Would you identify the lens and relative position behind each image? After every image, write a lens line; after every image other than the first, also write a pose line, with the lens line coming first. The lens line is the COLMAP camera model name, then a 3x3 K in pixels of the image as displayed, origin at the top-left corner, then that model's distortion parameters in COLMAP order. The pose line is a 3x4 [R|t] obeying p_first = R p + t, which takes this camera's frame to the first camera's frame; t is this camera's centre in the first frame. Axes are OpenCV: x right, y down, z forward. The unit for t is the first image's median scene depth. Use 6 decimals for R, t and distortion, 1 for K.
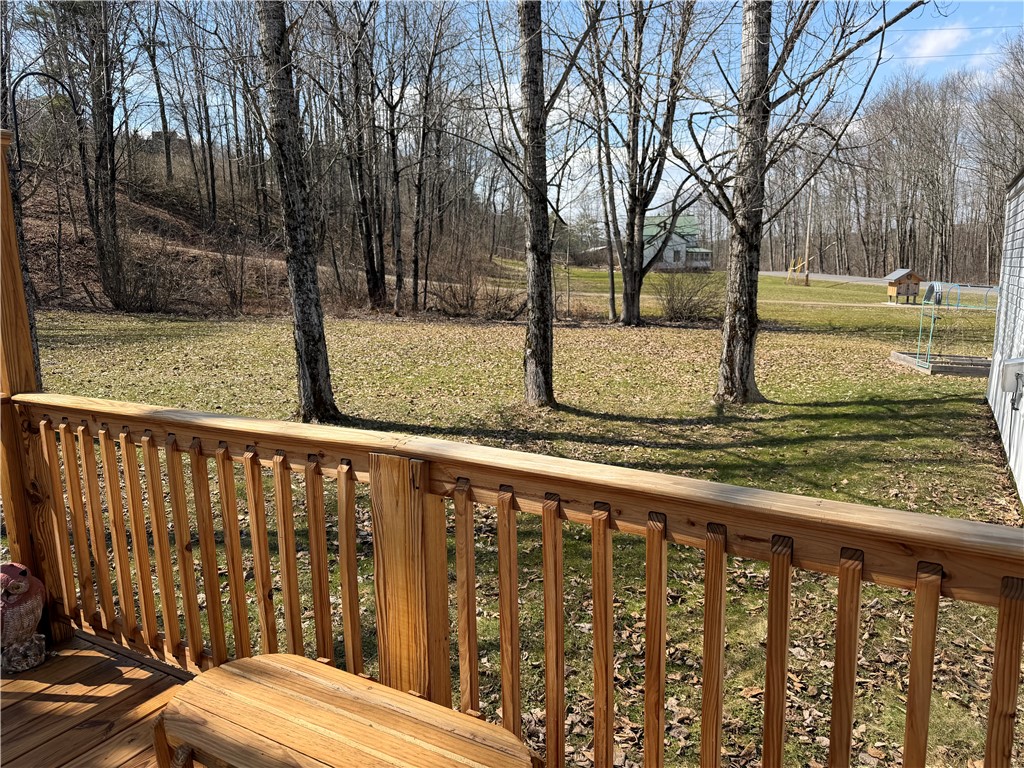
lens RADIAL K [[716.7, 0, 512.7], [0, 716.7, 387.6], [0, 0, 1]] dist [0.031677, -0.036702]
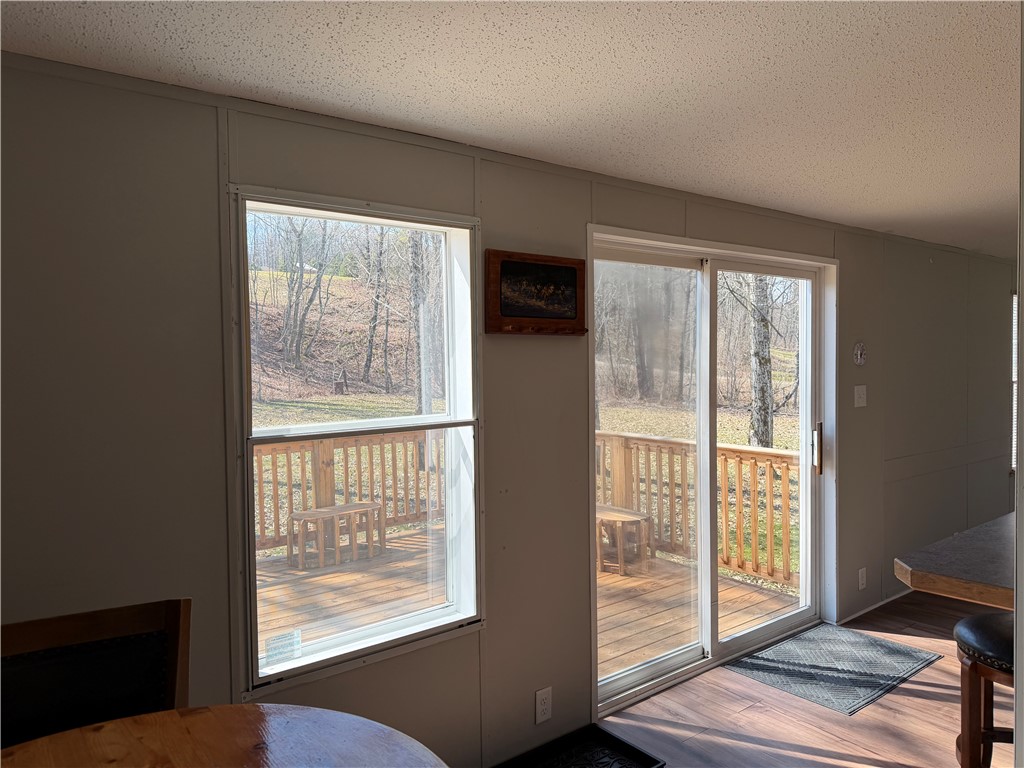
lens RADIAL K [[716.7, 0, 511.1], [0, 716.7, 385.7], [0, 0, 1]] dist [0.031677, -0.036702]
pose [[0.929363, 0.010415, -0.369021, 0.037949], [-0.057735, 0.991402, -0.117425, 0.017537], [0.364625, 0.130436, 0.921974, -0.147676]]
